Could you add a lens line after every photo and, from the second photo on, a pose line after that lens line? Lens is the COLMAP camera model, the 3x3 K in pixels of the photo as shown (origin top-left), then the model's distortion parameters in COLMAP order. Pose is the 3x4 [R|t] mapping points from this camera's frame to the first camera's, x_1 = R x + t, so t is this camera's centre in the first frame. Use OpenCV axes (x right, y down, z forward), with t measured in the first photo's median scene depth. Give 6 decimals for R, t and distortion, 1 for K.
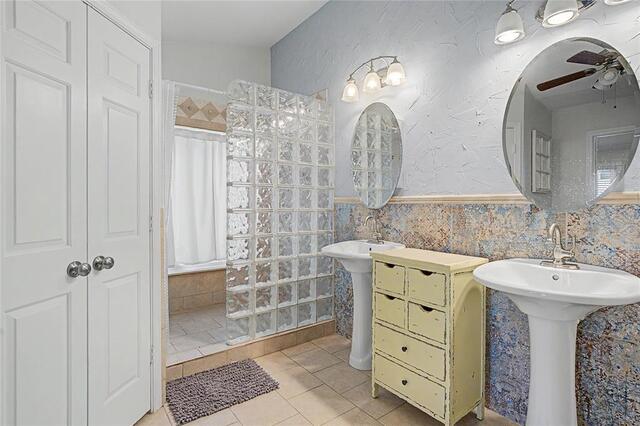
lens RADIAL K [[323.7, 0, 321.0], [0, 323.7, 208.4], [0, 0, 1]] dist [0.000220, -0.000047]
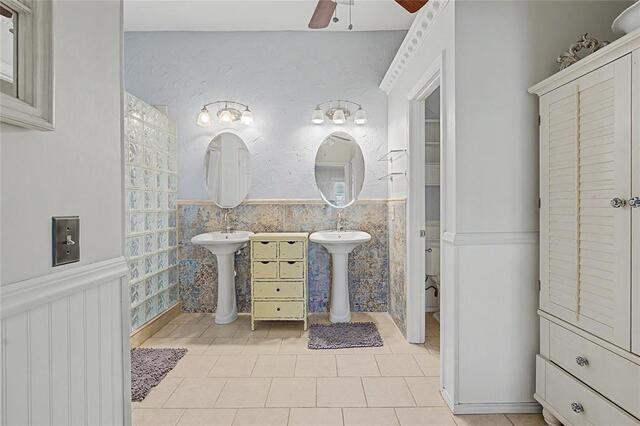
lens RADIAL K [[288.6, 0, 319.3], [0, 288.6, 208.8], [0, 0, 1]] dist [-0.009298, 0.001810]
pose [[0.615213, -0.019382, 0.788123, -0.633457], [0.019385, 0.999767, 0.009454, -0.000313], [-0.788123, 0.009461, 0.615446, -0.083761]]
